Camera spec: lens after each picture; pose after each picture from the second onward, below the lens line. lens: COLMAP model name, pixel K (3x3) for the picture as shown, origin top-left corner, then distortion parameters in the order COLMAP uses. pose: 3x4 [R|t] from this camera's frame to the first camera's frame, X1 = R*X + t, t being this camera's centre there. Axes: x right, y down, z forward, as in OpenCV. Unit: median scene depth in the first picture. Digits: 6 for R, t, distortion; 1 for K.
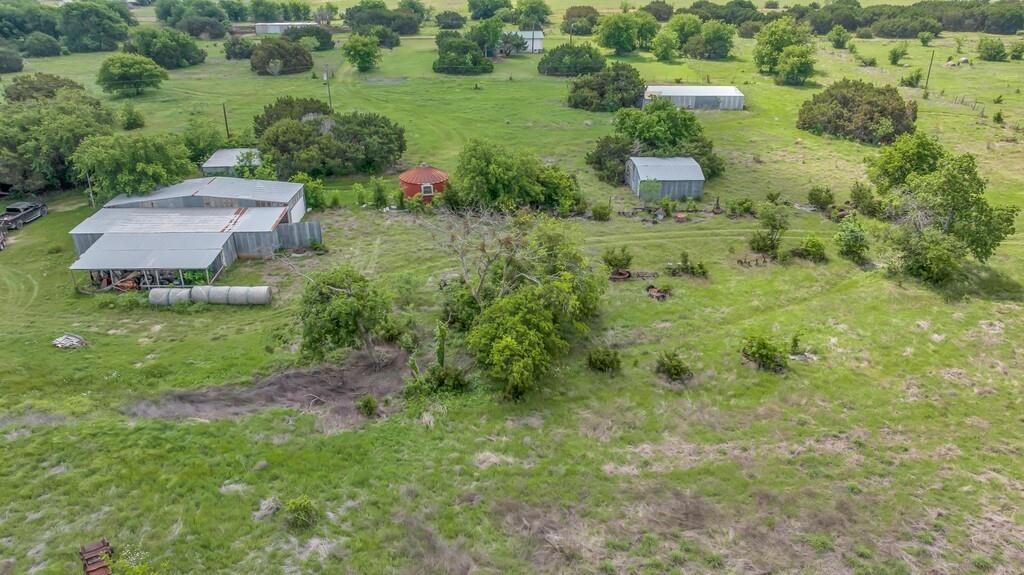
lens RADIAL K [[725.6, 0, 512.0], [0, 725.6, 287.5], [0, 0, 1]] dist [-0.088927, 0.096018]
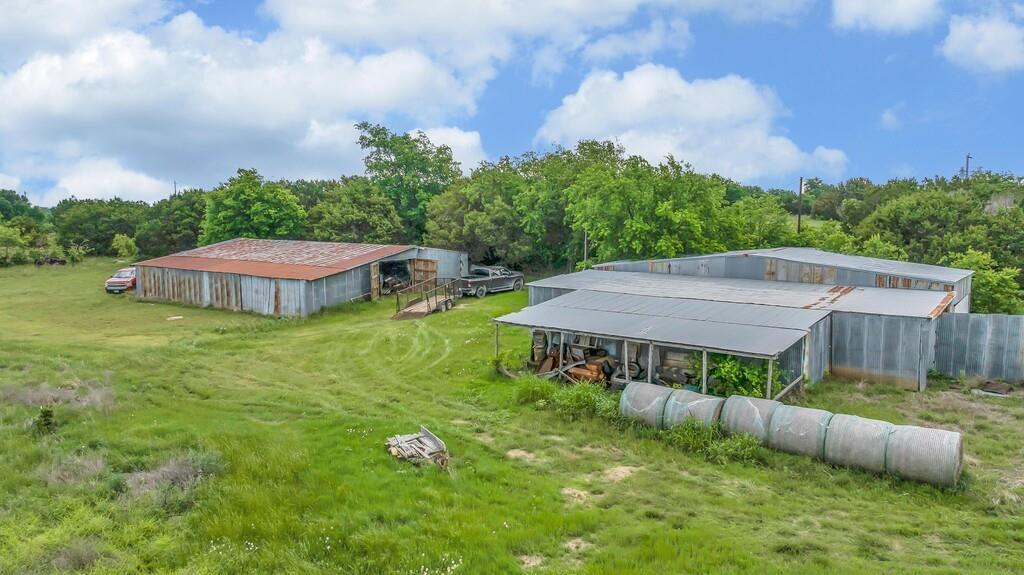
lens RADIAL K [[725.6, 0, 512.0], [0, 725.6, 287.5], [0, 0, 1]] dist [-0.088927, 0.096018]
pose [[0.774603, 0.076297, -0.627829, -0.301418], [-0.264601, 0.940736, -0.212136, 0.057303], [0.574436, 0.330445, 0.748885, 0.630238]]
